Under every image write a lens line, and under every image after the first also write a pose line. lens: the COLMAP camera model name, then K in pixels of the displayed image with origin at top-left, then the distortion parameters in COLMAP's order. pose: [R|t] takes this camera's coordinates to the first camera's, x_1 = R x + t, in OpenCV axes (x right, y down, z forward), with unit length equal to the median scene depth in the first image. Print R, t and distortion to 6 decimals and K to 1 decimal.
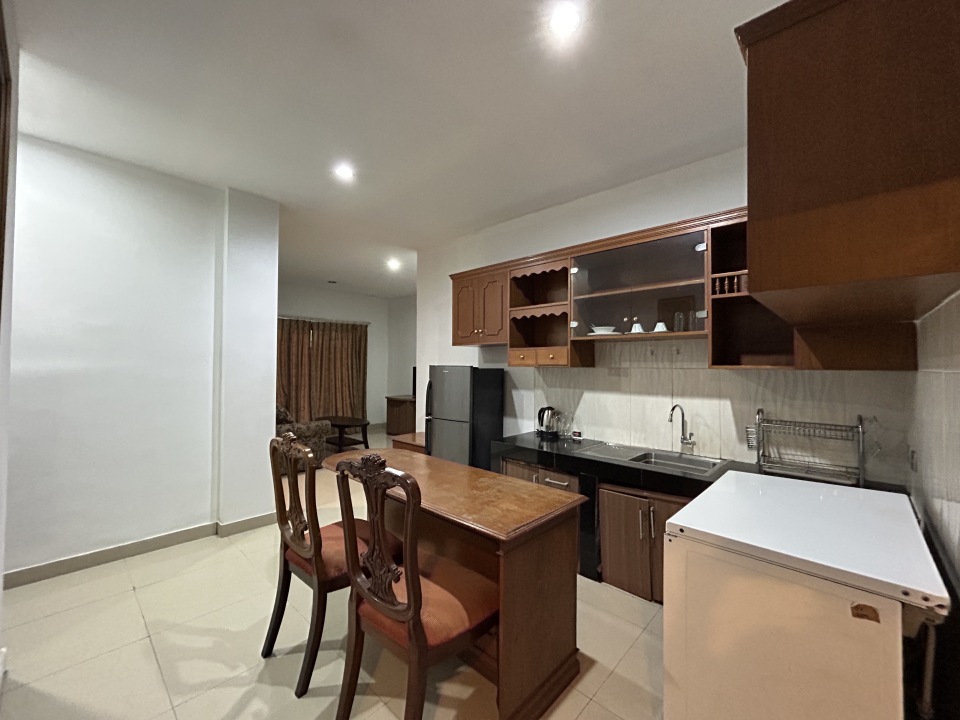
lens RADIAL K [[391.6, 0, 479.1], [0, 391.6, 357.2], [0, 0, 1]] dist [0.001427, 0.000159]
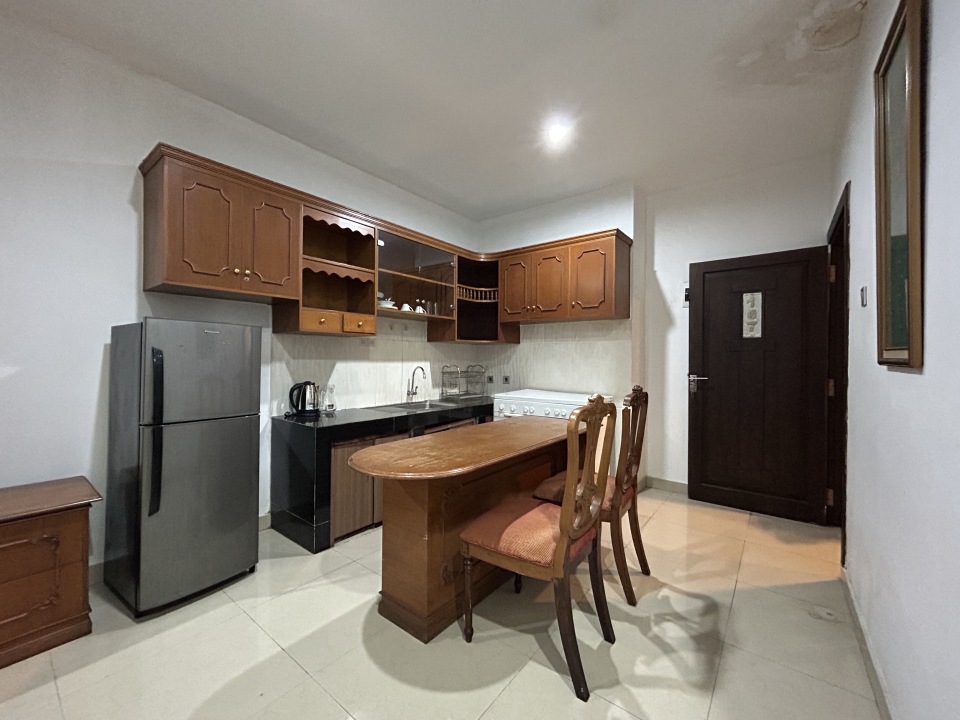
lens RADIAL K [[391.6, 0, 479.1], [0, 391.6, 357.2], [0, 0, 1]] dist [0.001427, 0.000159]
pose [[-0.091398, -0.006057, 0.995796, -0.812951], [-0.033891, 0.999421, 0.002969, 0.068712], [-0.995238, -0.033477, -0.091550, 0.824169]]
